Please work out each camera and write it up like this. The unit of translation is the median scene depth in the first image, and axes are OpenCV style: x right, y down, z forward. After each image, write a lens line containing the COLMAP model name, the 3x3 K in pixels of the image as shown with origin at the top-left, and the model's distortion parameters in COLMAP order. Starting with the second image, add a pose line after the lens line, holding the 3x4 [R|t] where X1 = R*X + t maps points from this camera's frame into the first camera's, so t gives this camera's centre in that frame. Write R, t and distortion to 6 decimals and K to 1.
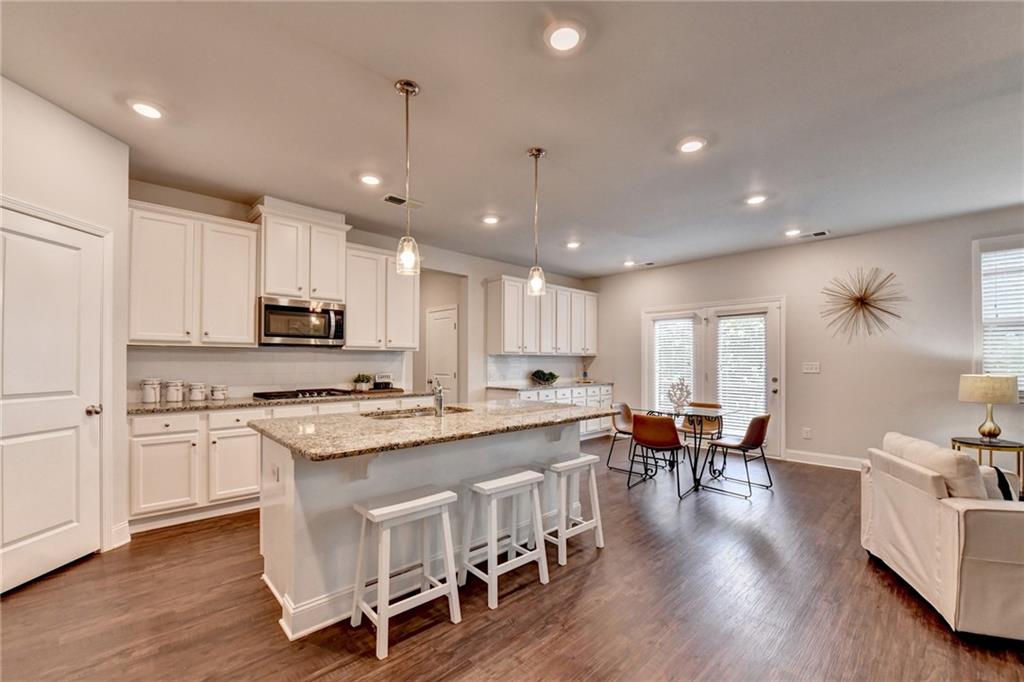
lens RADIAL K [[421.8, 0, 509.4], [0, 421.8, 359.0], [0, 0, 1]] dist [0.000122, -0.000089]
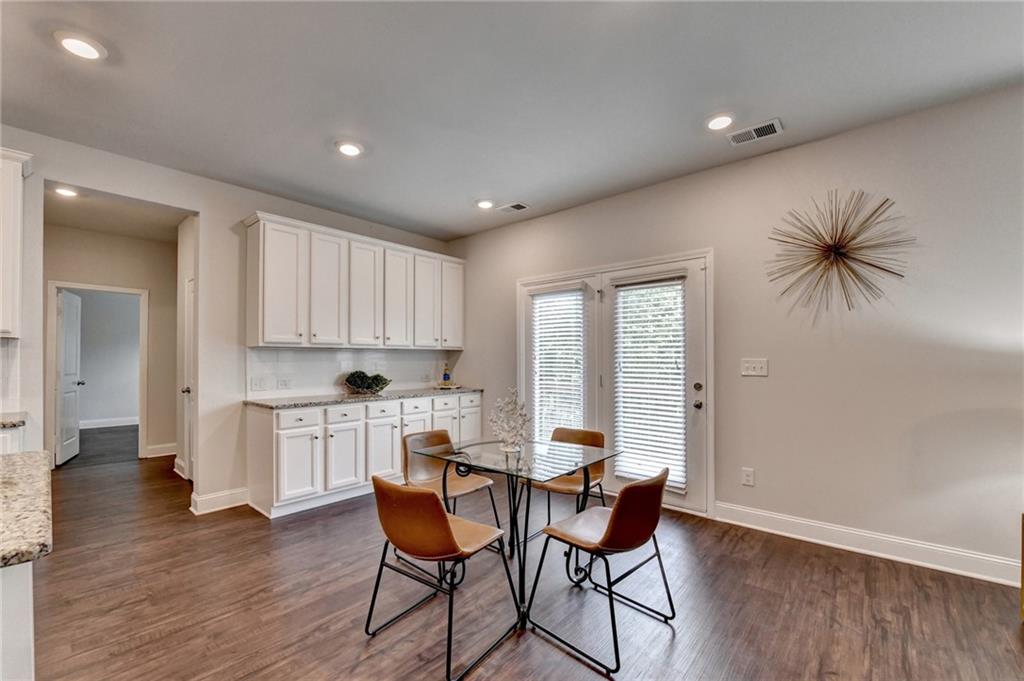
lens RADIAL K [[403.0, 0, 521.2], [0, 403.0, 354.9], [0, 0, 1]] dist [-0.001023, -0.000088]
pose [[0.995949, -0.002973, 0.089873, 0.288317], [0.003189, 0.999992, -0.002258, 0.003372], [-0.089866, 0.002536, 0.995951, 0.395059]]
